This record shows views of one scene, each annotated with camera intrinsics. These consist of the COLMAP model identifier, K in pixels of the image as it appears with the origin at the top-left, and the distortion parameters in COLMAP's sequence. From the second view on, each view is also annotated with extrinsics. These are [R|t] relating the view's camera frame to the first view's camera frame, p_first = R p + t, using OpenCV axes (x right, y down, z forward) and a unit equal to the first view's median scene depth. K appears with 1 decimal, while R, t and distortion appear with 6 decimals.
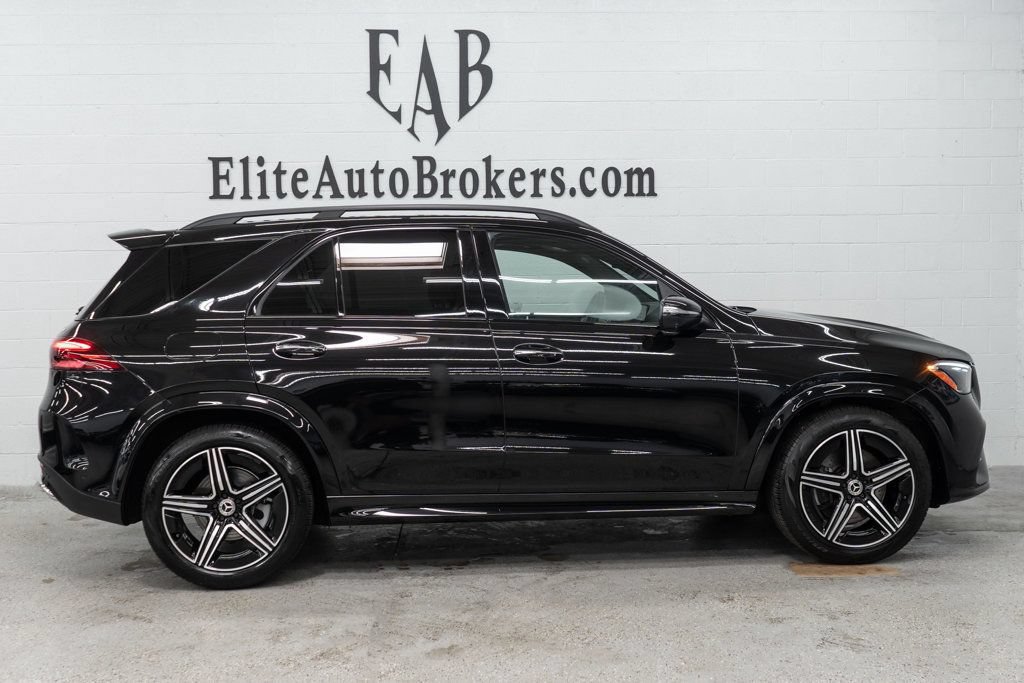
lens RADIAL K [[1234.7, 0, 514.3], [0, 1234.7, 335.4], [0, 0, 1]] dist [-0.025380, 0.000000]
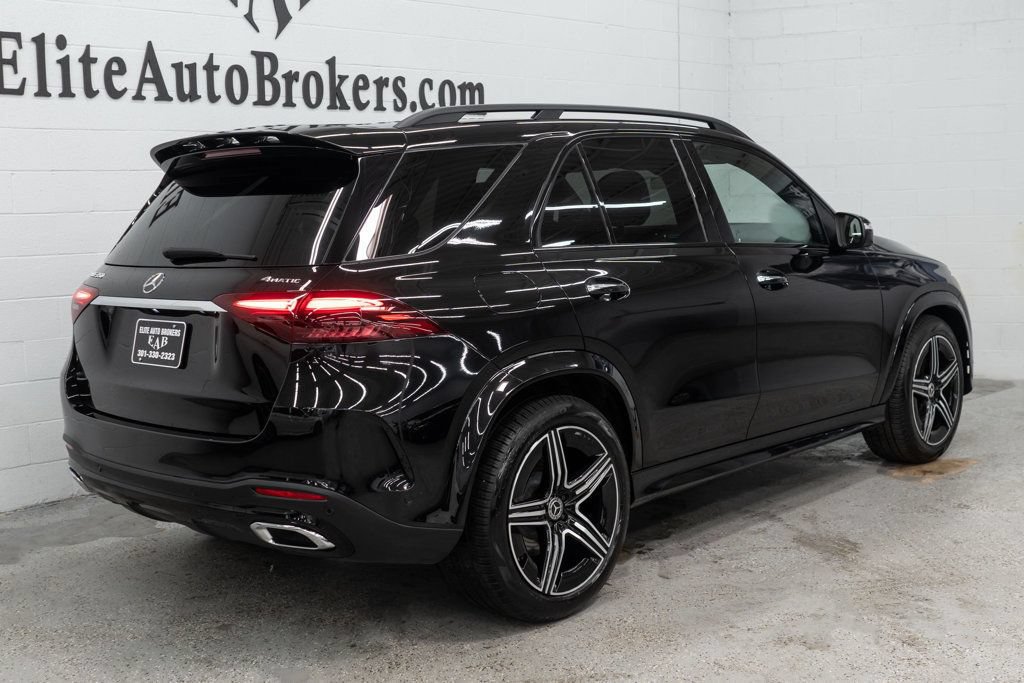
lens RADIAL K [[1234.7, 0, 508.8], [0, 1234.7, 341.2], [0, 0, 1]] dist [-0.025380, 0.000000]
pose [[0.739012, -0.082863, 0.668576, -0.494798], [0.051505, 0.996452, 0.066569, -0.007037], [-0.671720, -0.014760, 0.740658, 0.317852]]
